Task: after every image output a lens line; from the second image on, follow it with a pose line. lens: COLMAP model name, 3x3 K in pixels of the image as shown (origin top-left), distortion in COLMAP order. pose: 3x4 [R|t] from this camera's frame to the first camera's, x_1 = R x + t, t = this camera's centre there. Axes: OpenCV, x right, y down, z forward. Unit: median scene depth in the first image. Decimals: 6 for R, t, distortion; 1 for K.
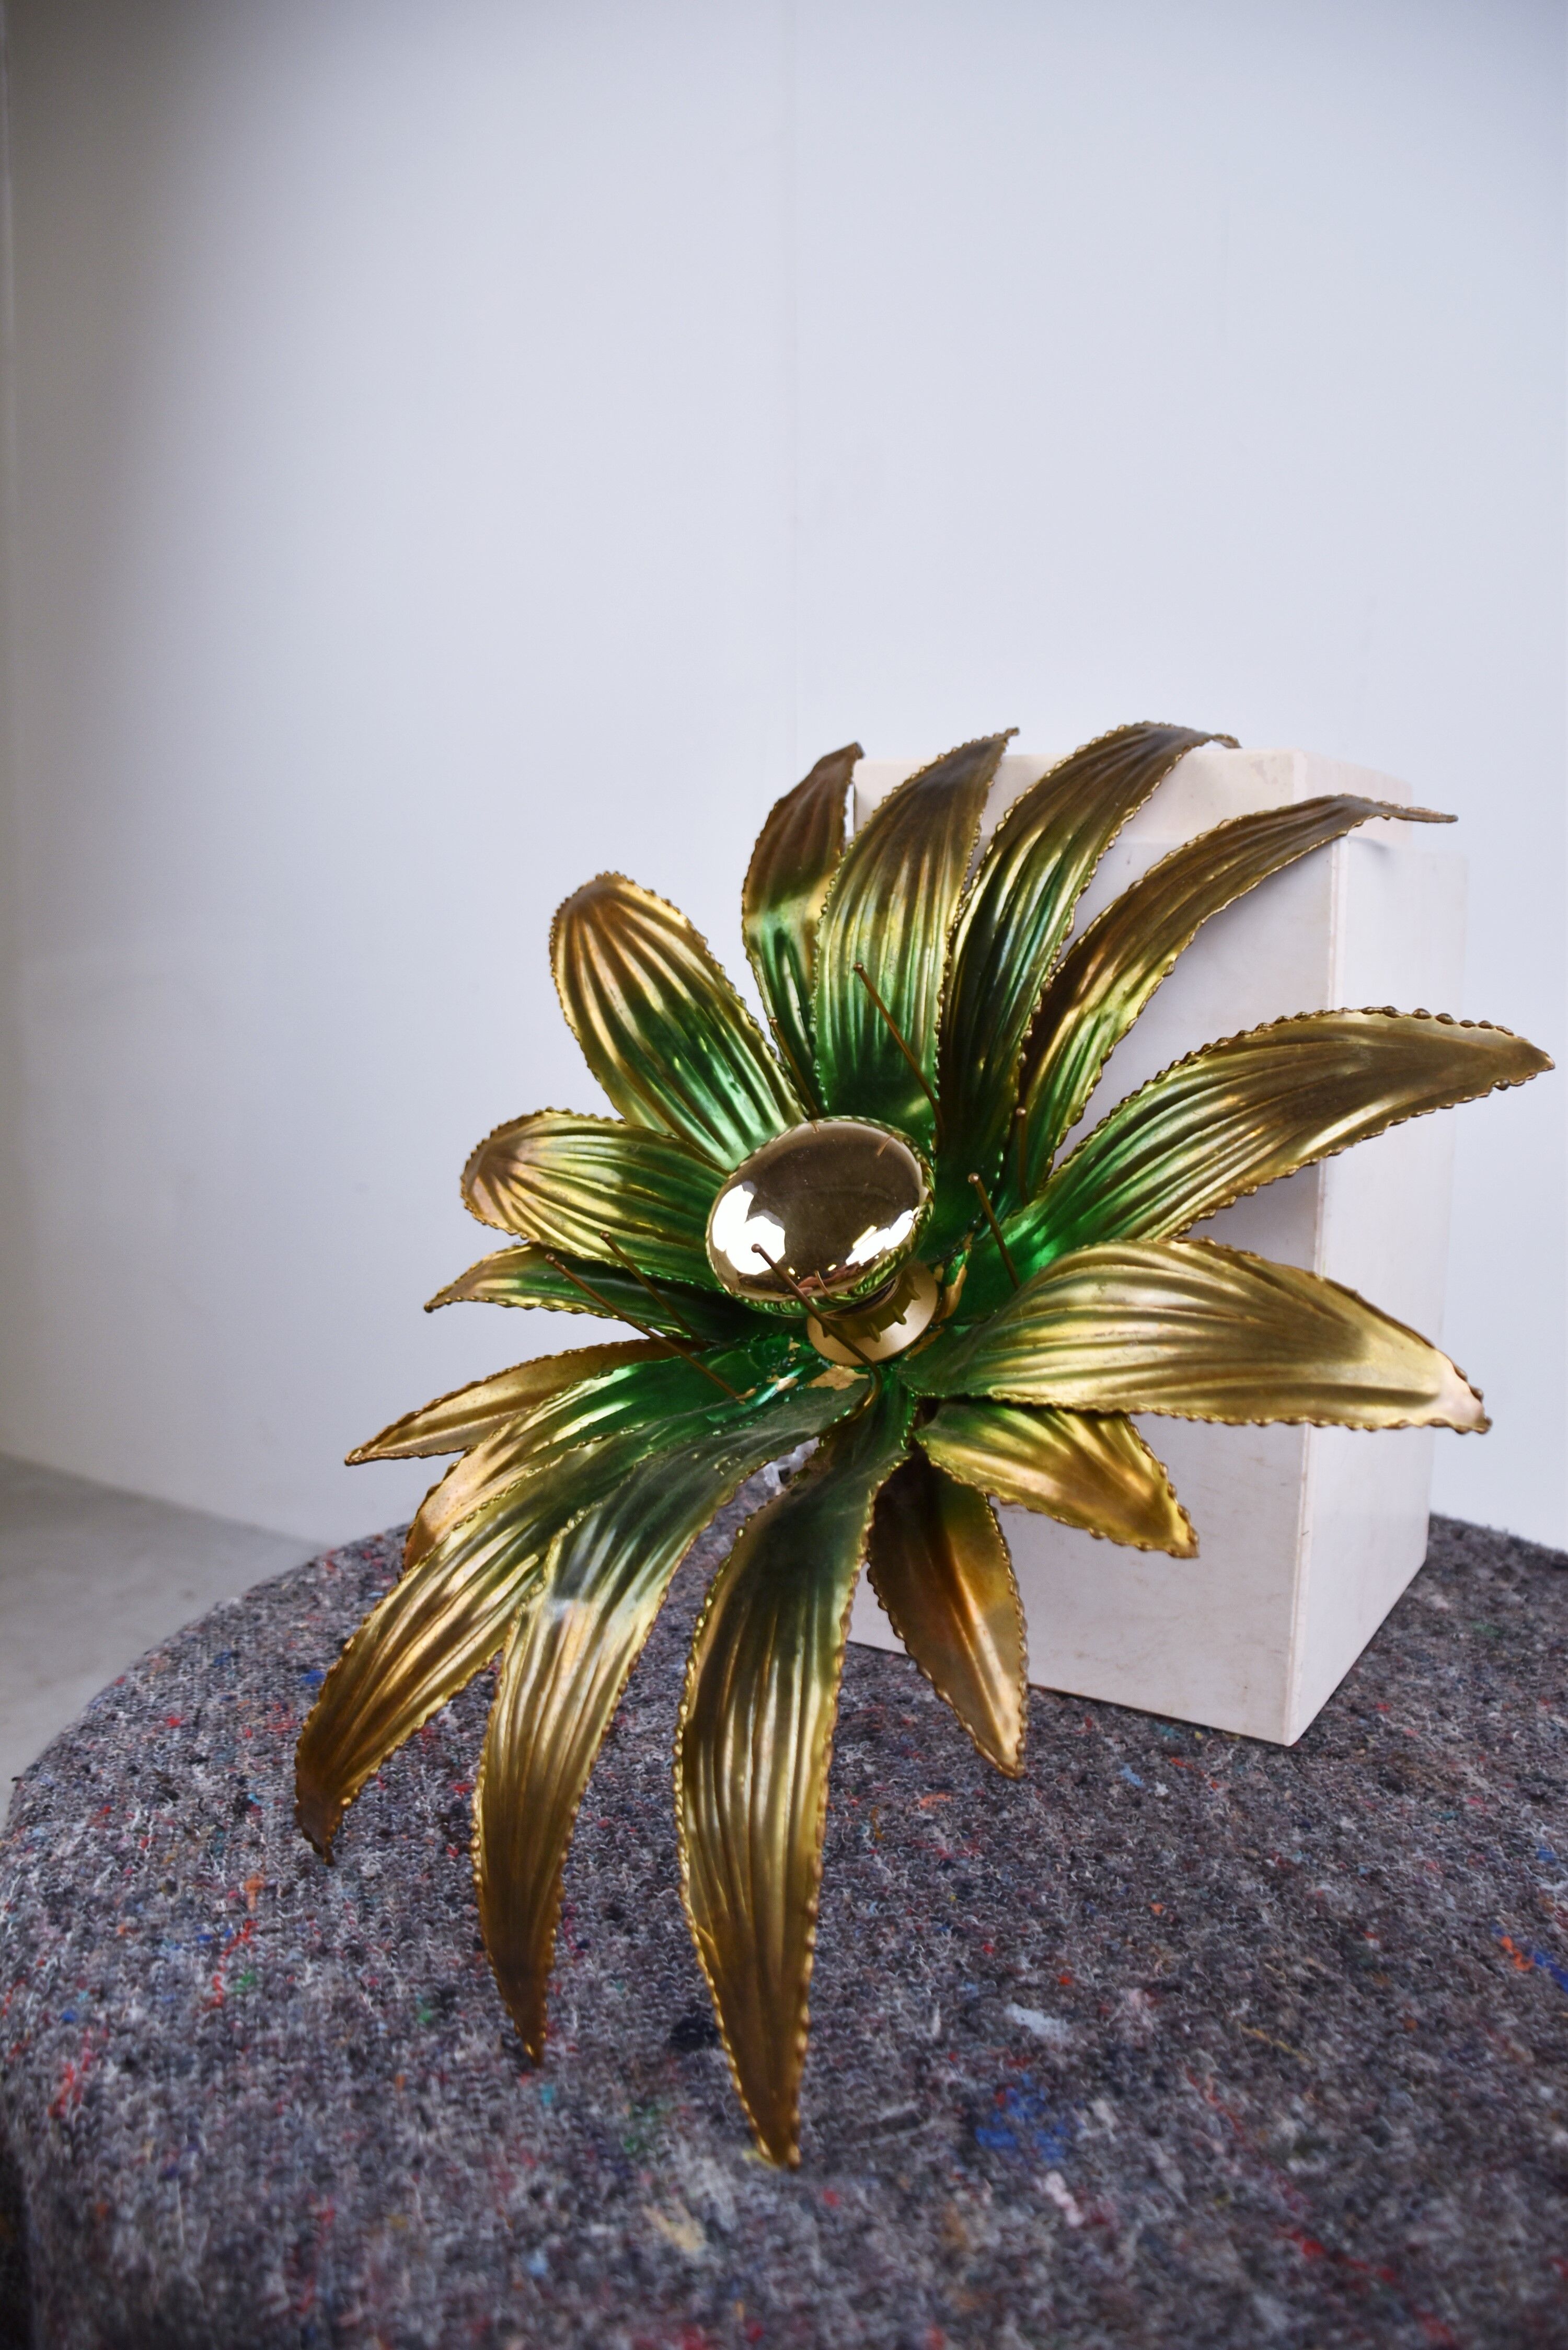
lens RADIAL K [[1806.0, 0, 784.0], [0, 1806.0, 1175.0], [0, 0, 1]] dist [-0.156182, 0.077843]
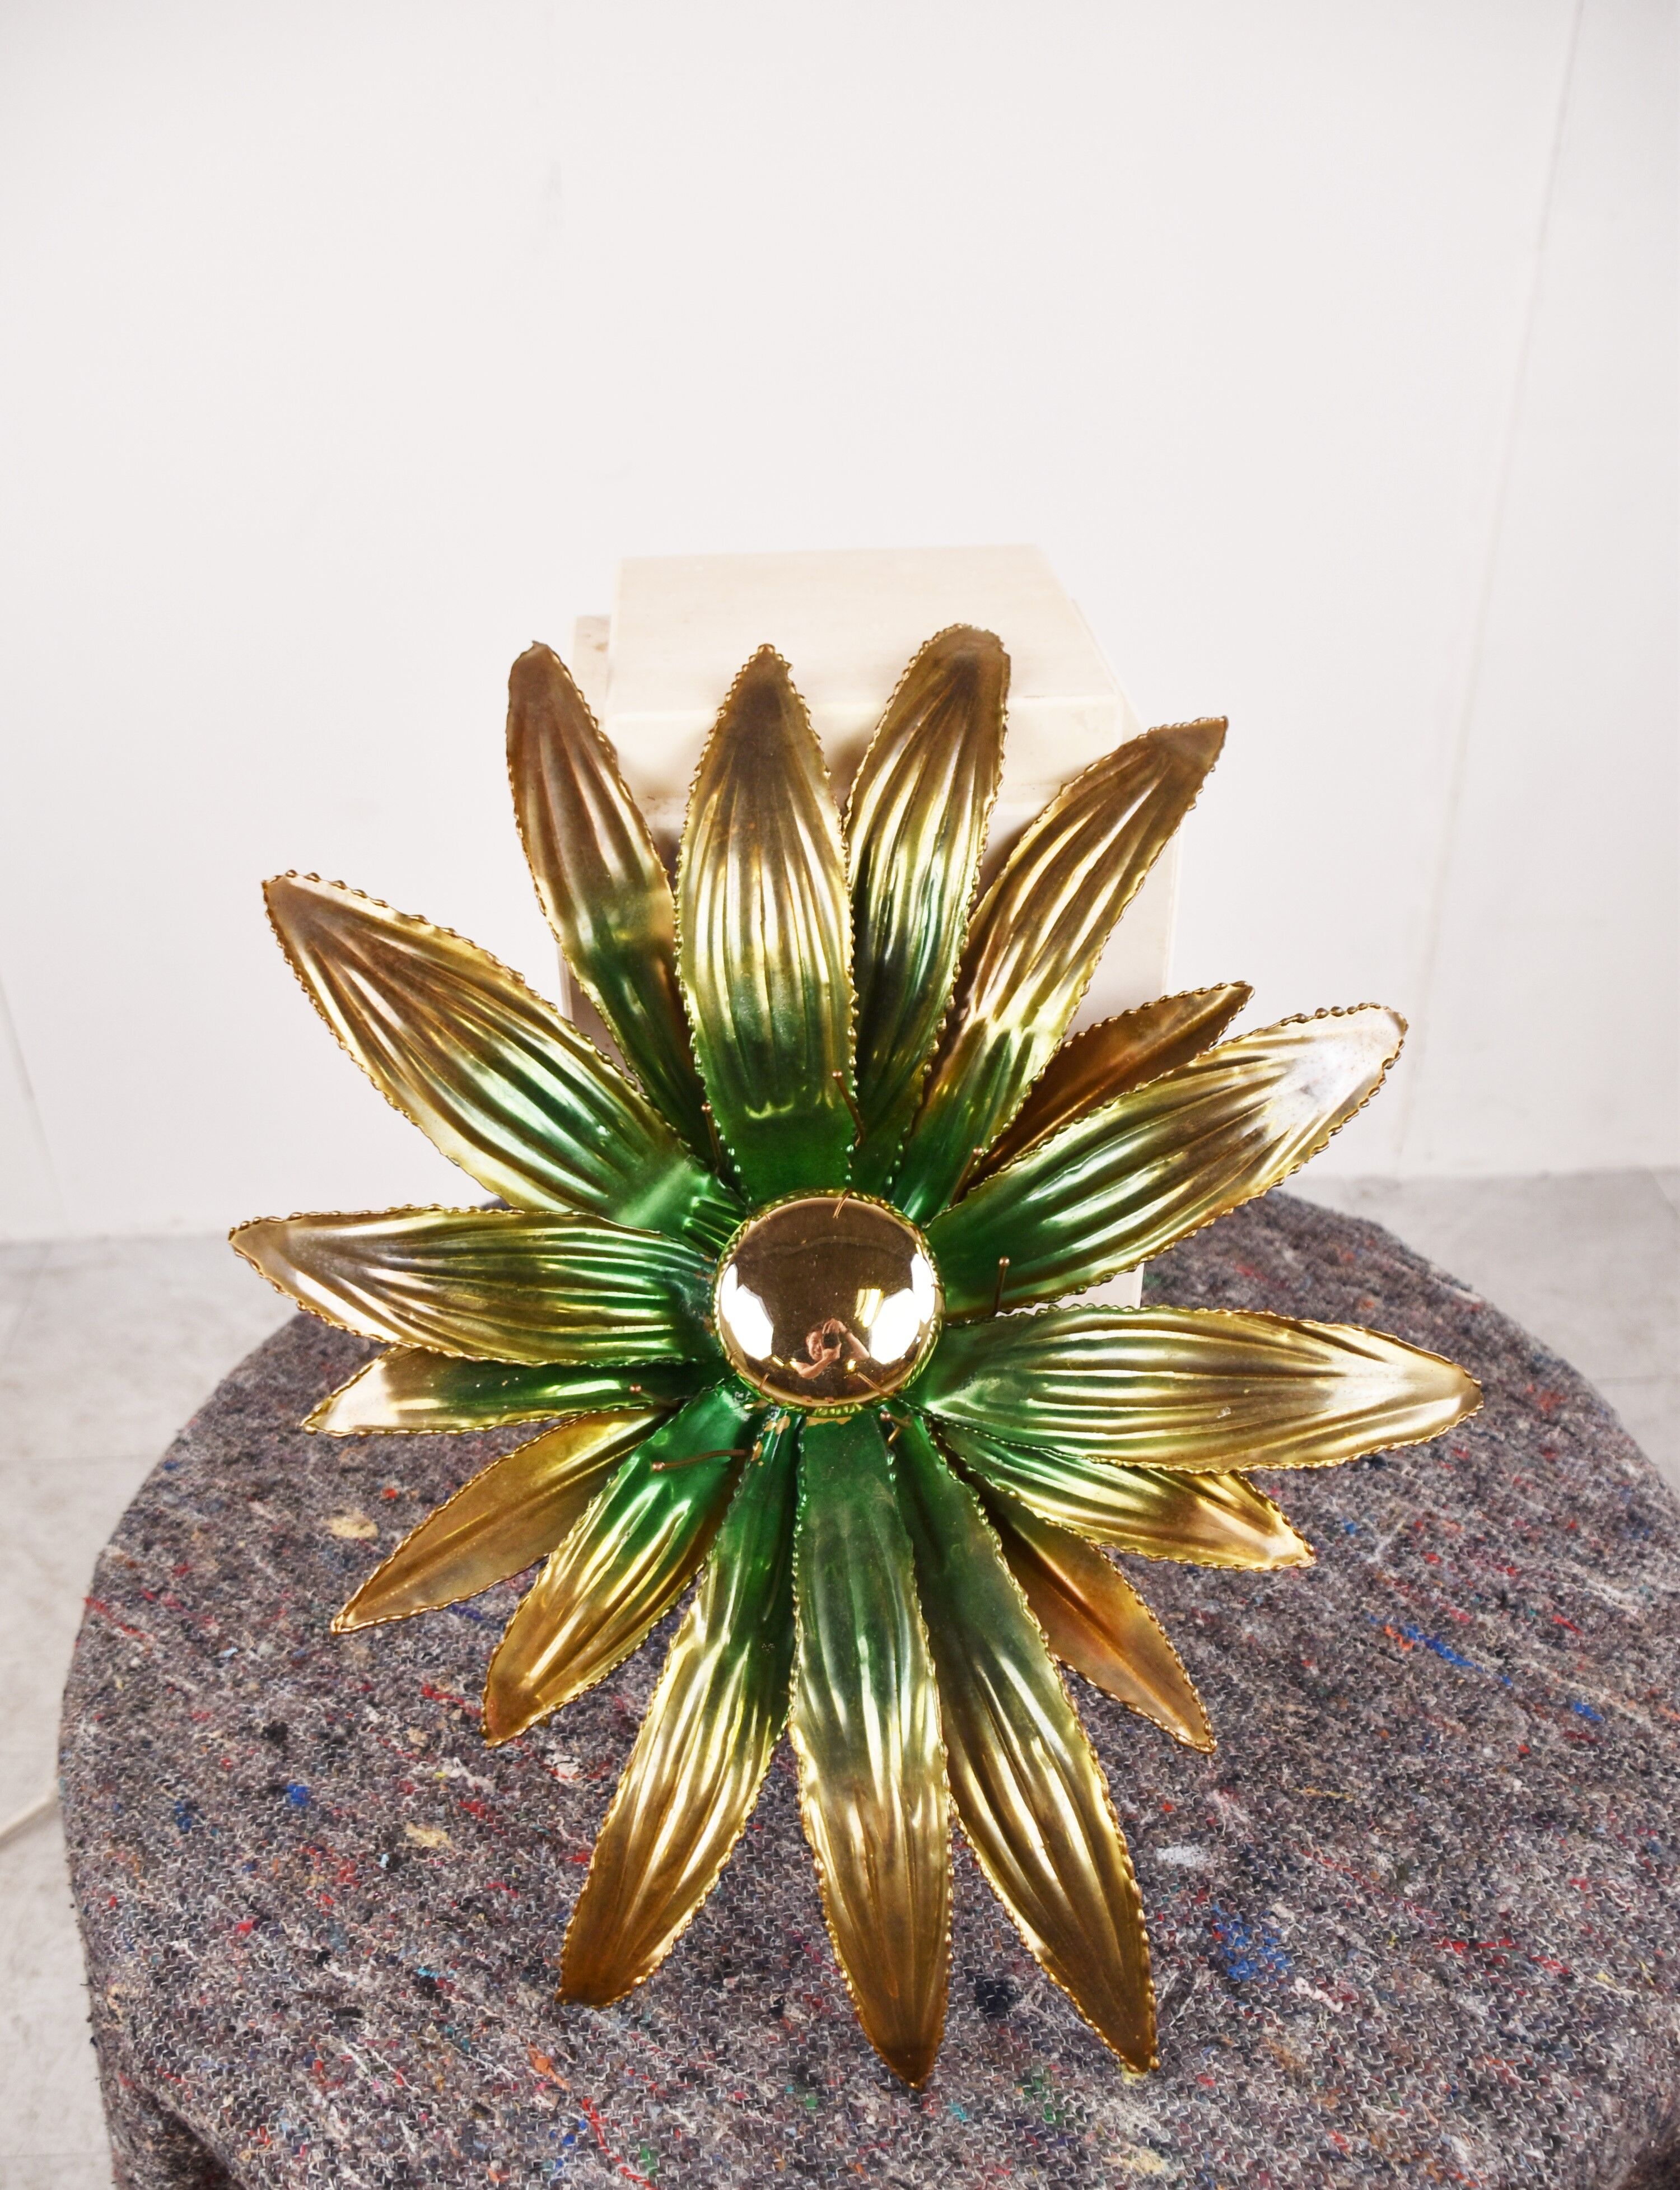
lens RADIAL K [[2024.8, 0, 833.6], [0, 2024.8, 1256.1], [0, 0, 1]] dist [-0.138382, 0.085158]
pose [[0.813463, -0.359027, 0.457577, -0.585775], [0.105043, 0.864487, 0.491557, -0.668918], [-0.572052, -0.351799, 0.740942, 0.171130]]
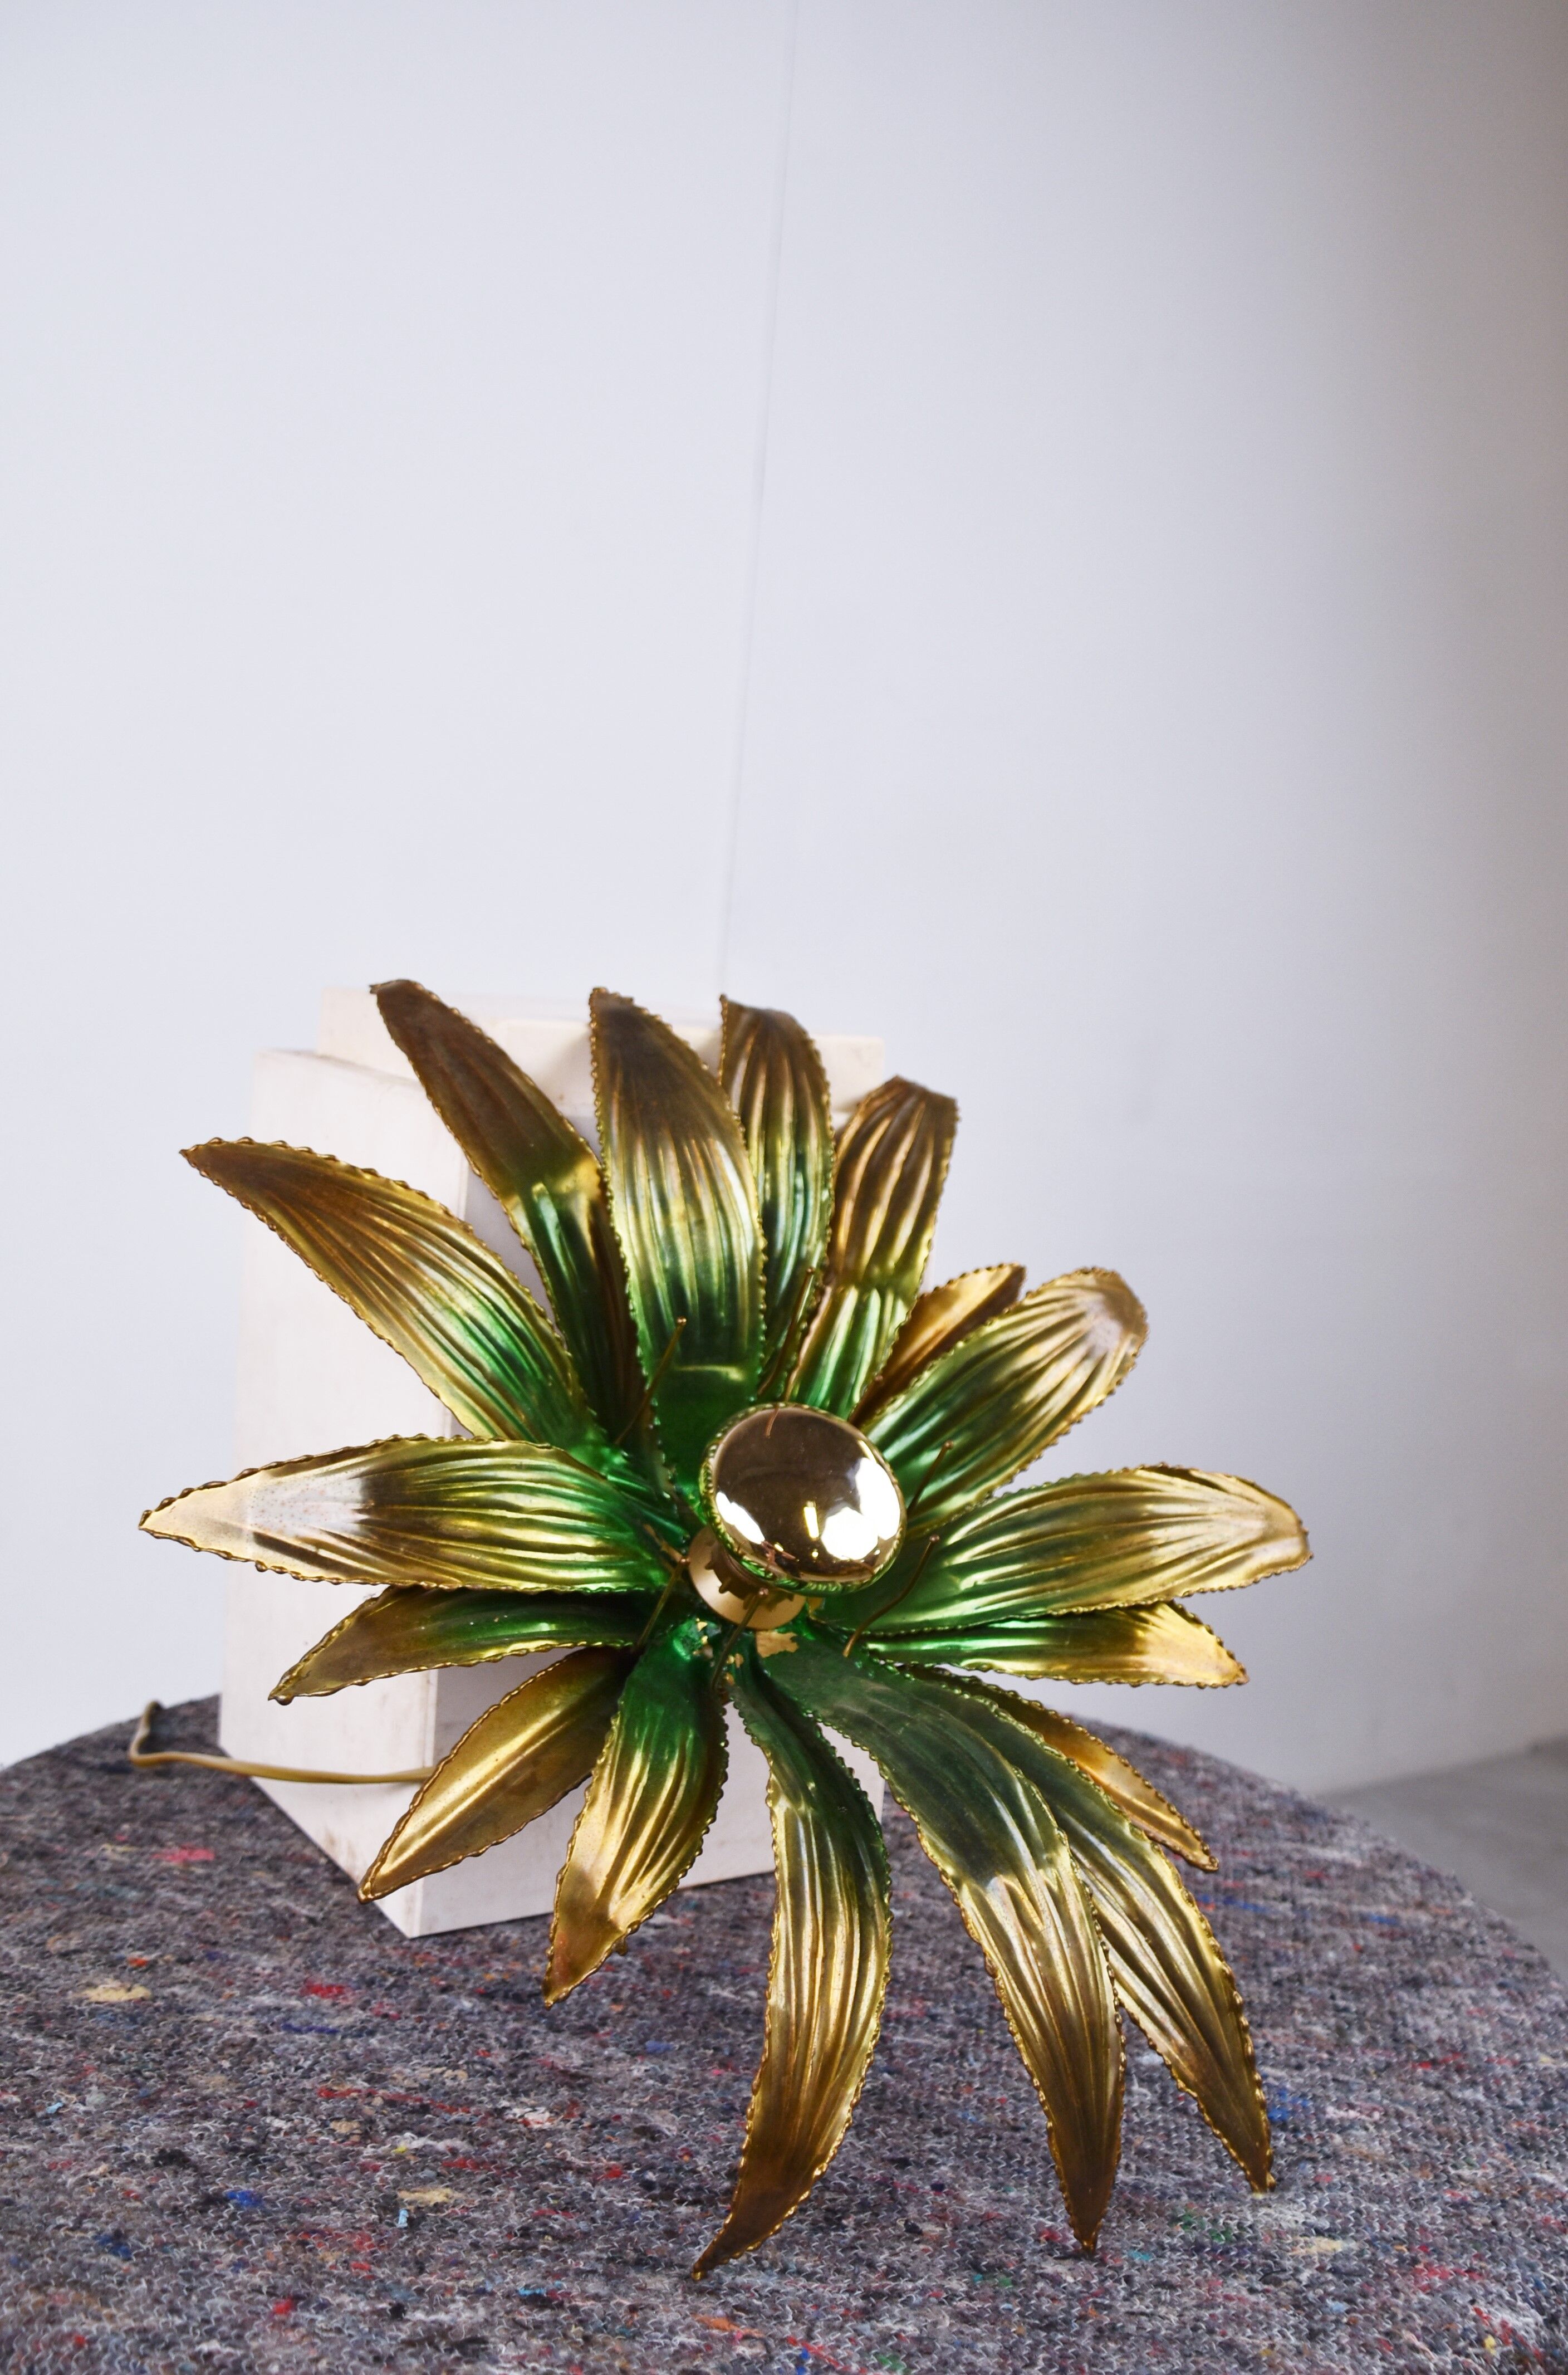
lens RADIAL K [[2340.5, 0, 839.5], [0, 2340.5, 1242.9], [0, 0, 1]] dist [-0.084526, 0.127630]
pose [[0.411348, -0.098924, 0.906094, -1.458747], [0.056028, 0.994957, 0.083190, -0.292665], [-0.909755, 0.016547, 0.414816, 0.452012]]
